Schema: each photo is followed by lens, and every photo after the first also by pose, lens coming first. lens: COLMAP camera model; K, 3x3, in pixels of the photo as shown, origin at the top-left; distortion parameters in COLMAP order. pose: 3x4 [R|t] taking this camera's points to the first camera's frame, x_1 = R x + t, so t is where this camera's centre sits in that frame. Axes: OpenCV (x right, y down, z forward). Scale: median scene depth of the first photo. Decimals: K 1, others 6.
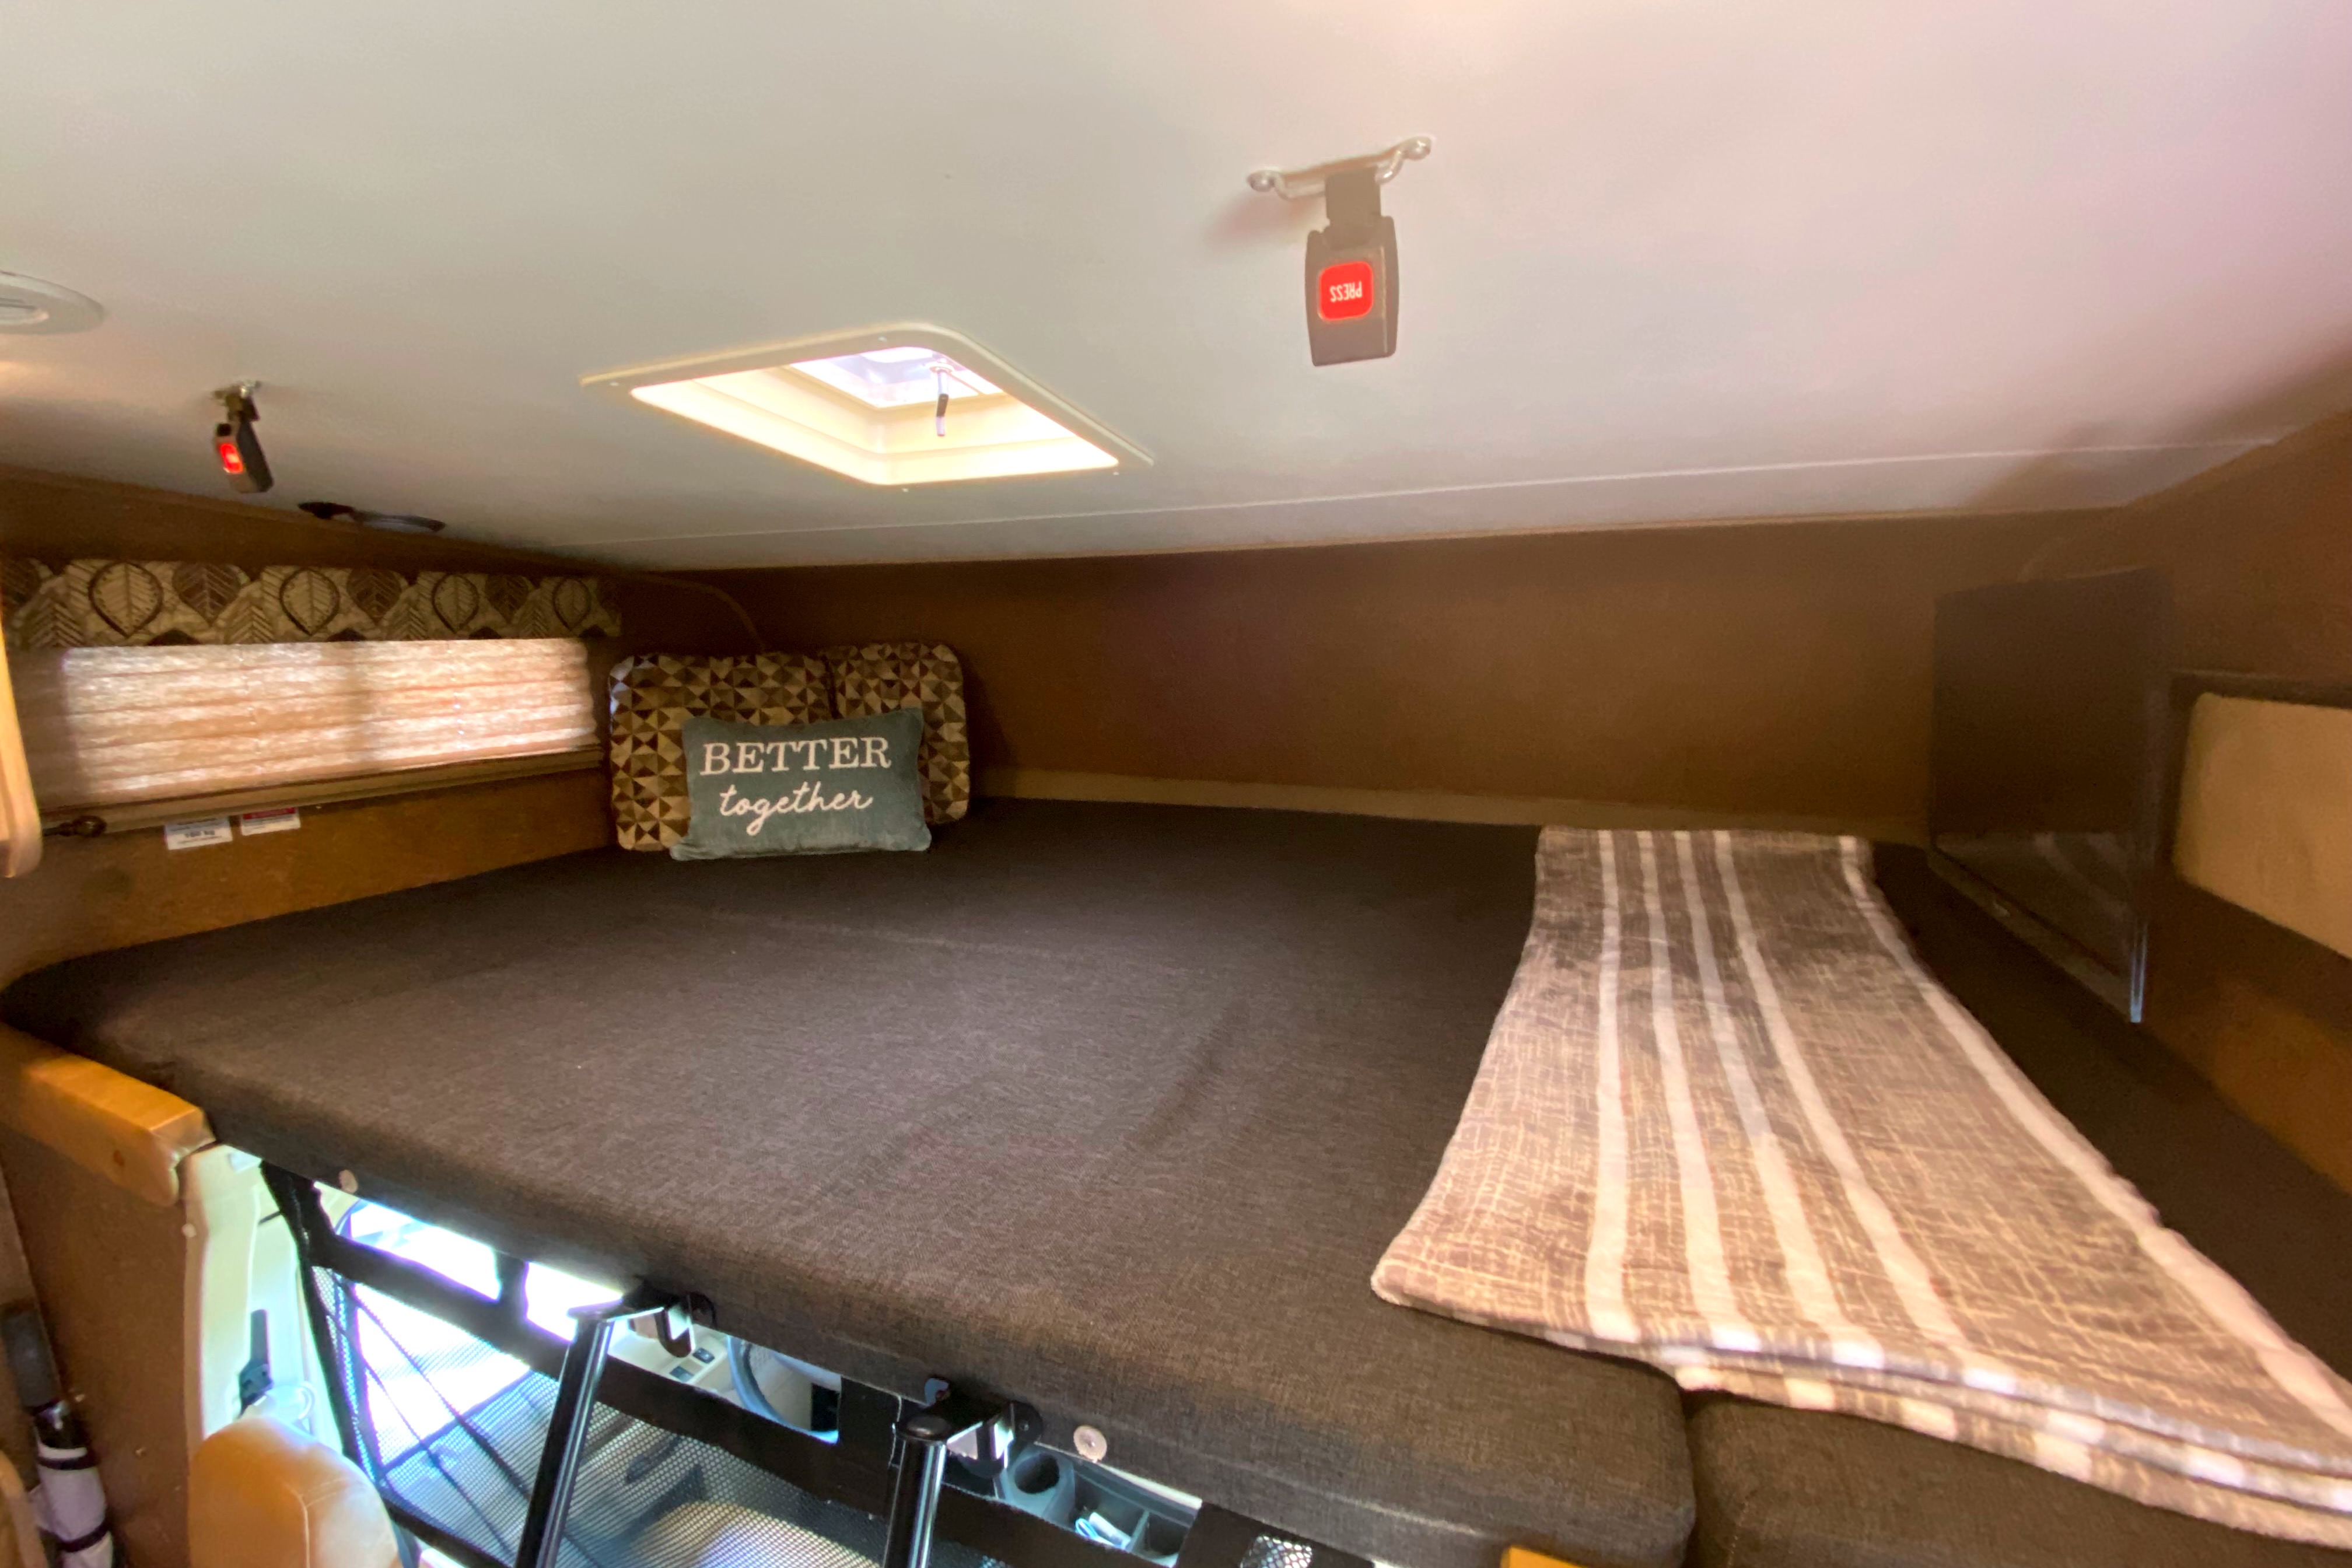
lens RADIAL K [[937.7, 0, 1164.1], [0, 937.7, 799.5], [0, 0, 1]] dist [0.039644, -0.029408]
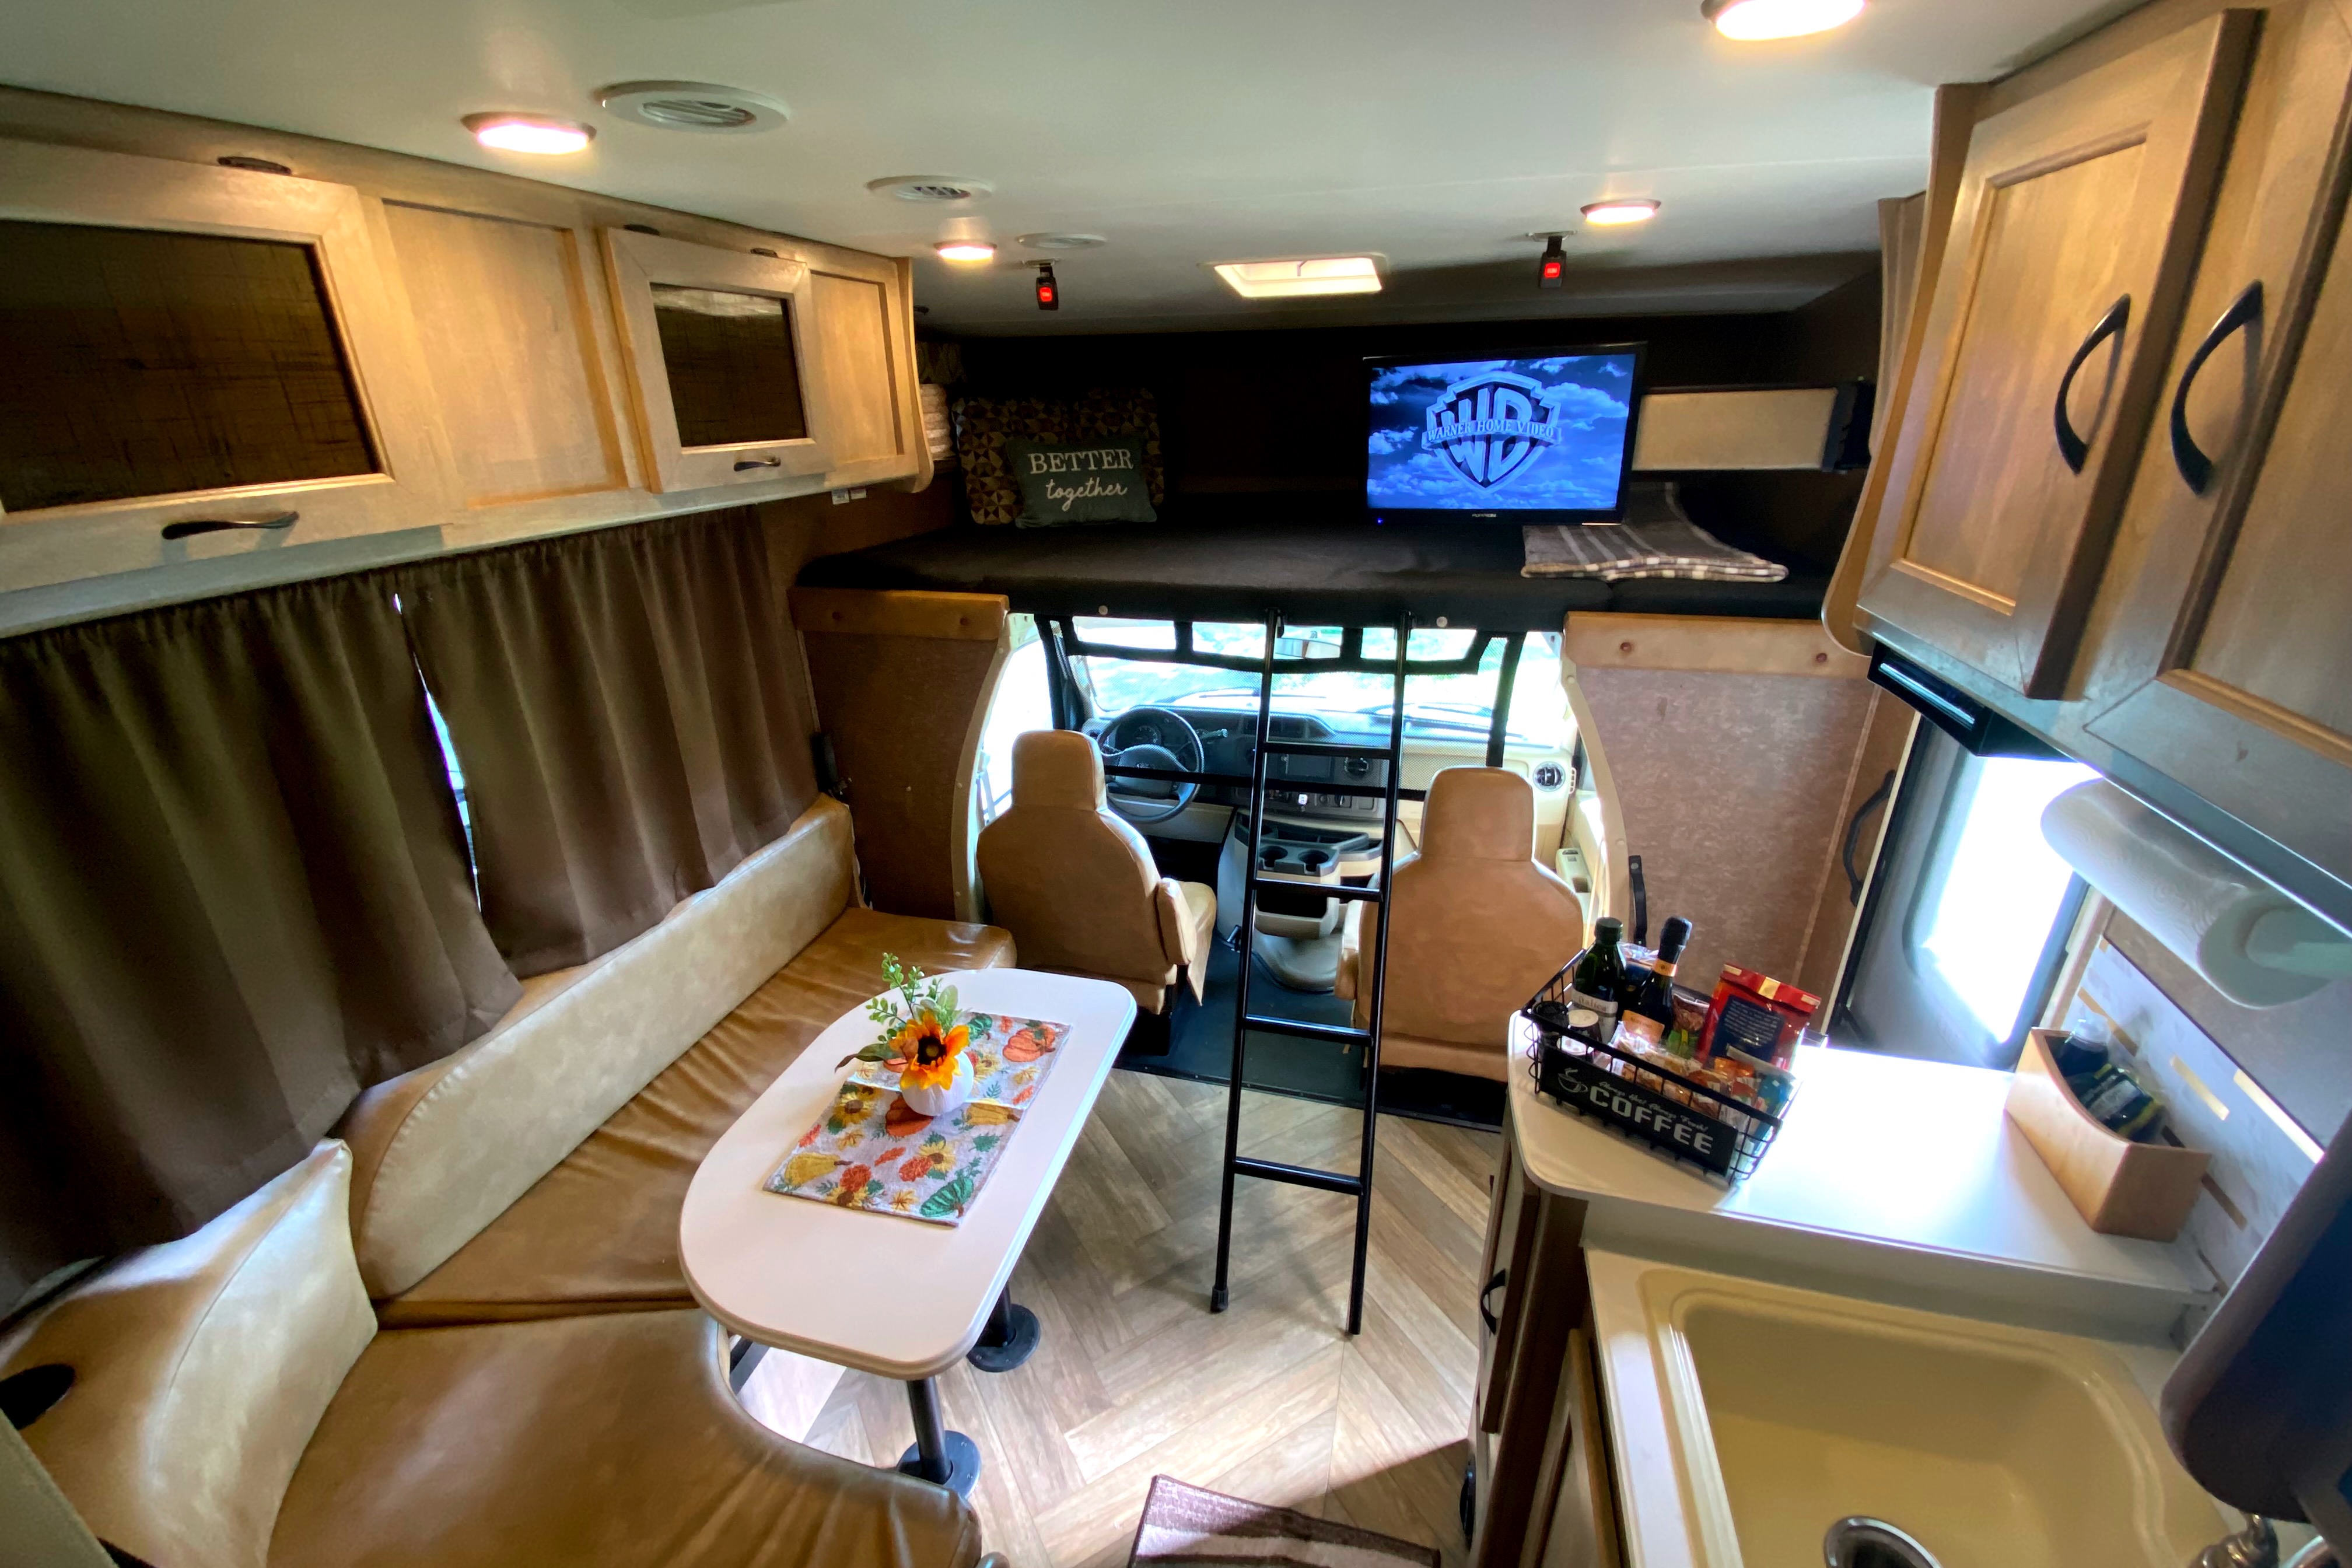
lens RADIAL K [[937.7, 0, 1164.1], [0, 937.7, 799.5], [0, 0, 1]] dist [0.039644, -0.029408]
pose [[0.990453, -0.062700, 0.122766, -0.480376], [0.032659, 0.971949, 0.232912, 0.146620], [-0.133926, -0.226679, 0.964718, -0.722171]]
